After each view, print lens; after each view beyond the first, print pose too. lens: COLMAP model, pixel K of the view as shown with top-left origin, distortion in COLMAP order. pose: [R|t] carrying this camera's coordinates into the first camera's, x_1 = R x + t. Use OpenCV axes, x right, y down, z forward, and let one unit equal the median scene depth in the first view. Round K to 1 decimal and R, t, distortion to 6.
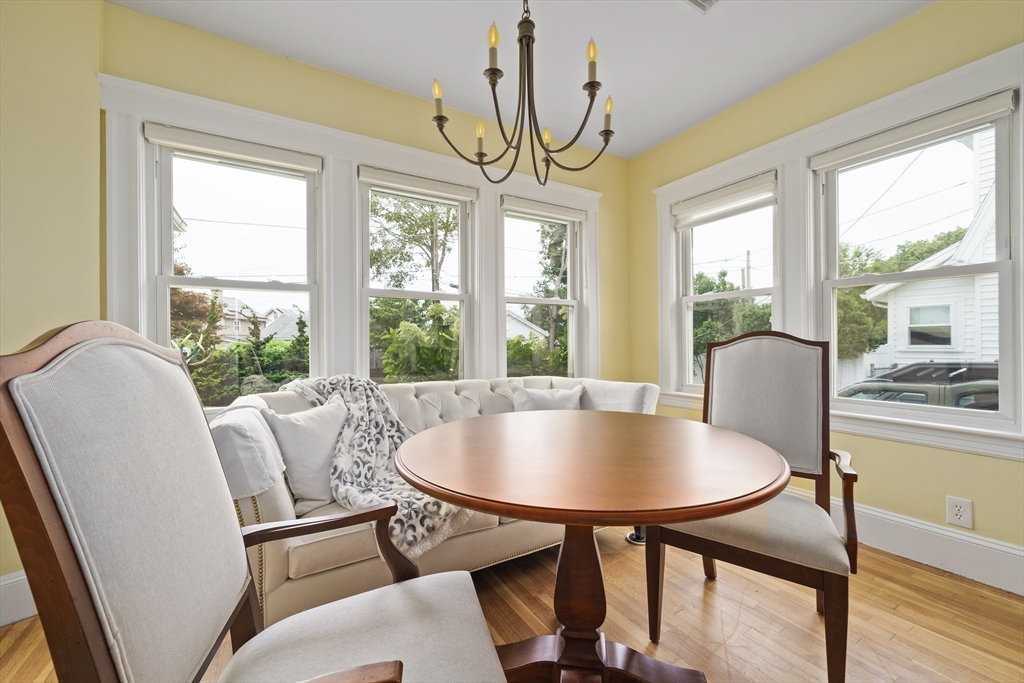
lens RADIAL K [[400.8, 0, 512.0], [0, 400.8, 341.5], [0, 0, 1]] dist [-0.000702, -0.000040]
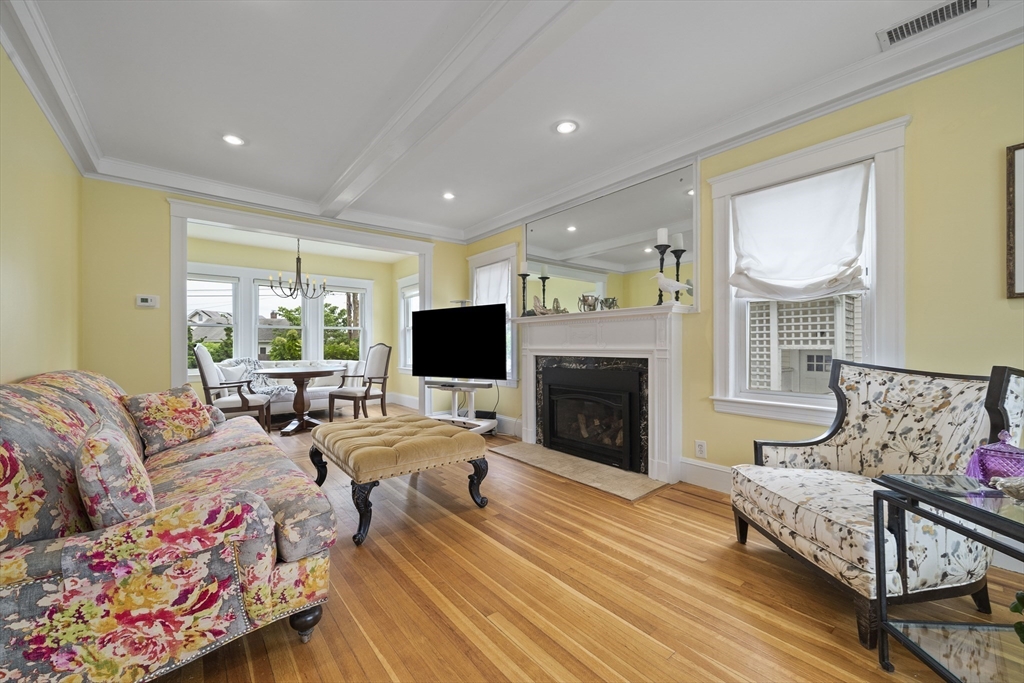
lens RADIAL K [[400.8, 0, 512.0], [0, 400.8, 341.5], [0, 0, 1]] dist [-0.000702, -0.000040]
pose [[0.990883, 0.012398, 0.134156, 0.685515], [-0.010922, 0.999871, -0.011737, -0.008941], [-0.134284, 0.010164, 0.990891, -1.331009]]
